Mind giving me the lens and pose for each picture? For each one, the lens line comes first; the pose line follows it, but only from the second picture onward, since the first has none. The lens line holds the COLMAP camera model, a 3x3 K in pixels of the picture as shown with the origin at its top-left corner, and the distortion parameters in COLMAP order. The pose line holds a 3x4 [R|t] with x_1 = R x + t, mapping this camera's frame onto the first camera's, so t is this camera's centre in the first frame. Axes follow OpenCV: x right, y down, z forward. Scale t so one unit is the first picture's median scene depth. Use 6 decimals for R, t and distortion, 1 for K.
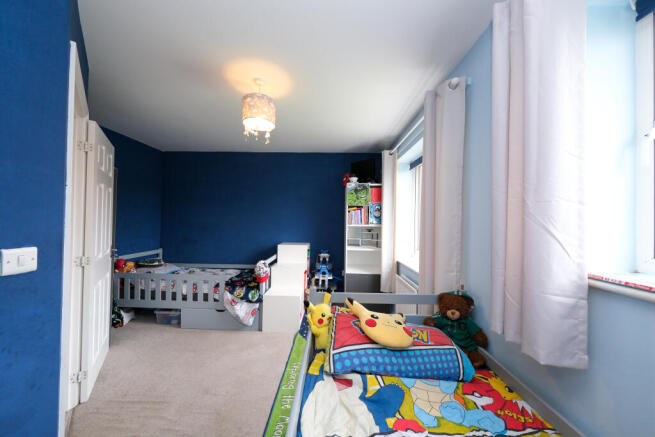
lens RADIAL K [[225.5, 0, 330.4], [0, 225.5, 219.0], [0, 0, 1]] dist [-0.000035, 0.000020]
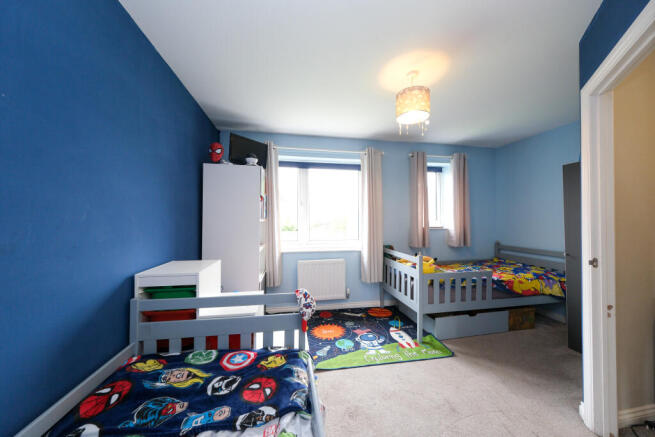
lens RADIAL K [[225.5, 0, 322.5], [0, 225.5, 219.1], [0, 0, 1]] dist [-0.000035, 0.000020]
pose [[-0.180747, -0.009955, 0.983479, -0.732909], [-0.006204, 0.999940, 0.008982, 0.015400], [-0.983510, -0.004479, -0.180798, 0.941138]]
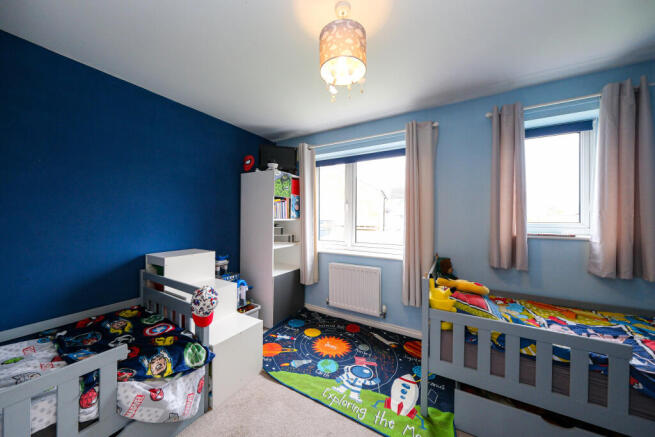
lens RADIAL K [[225.5, 0, 327.5], [0, 225.5, 218.0], [0, 0, 1]] dist [-0.000035, 0.000020]
pose [[0.492556, -0.013104, 0.870182, -0.561680], [-0.001892, 0.999868, 0.016128, 0.007593], [-0.870279, -0.009590, 0.492466, 0.415074]]
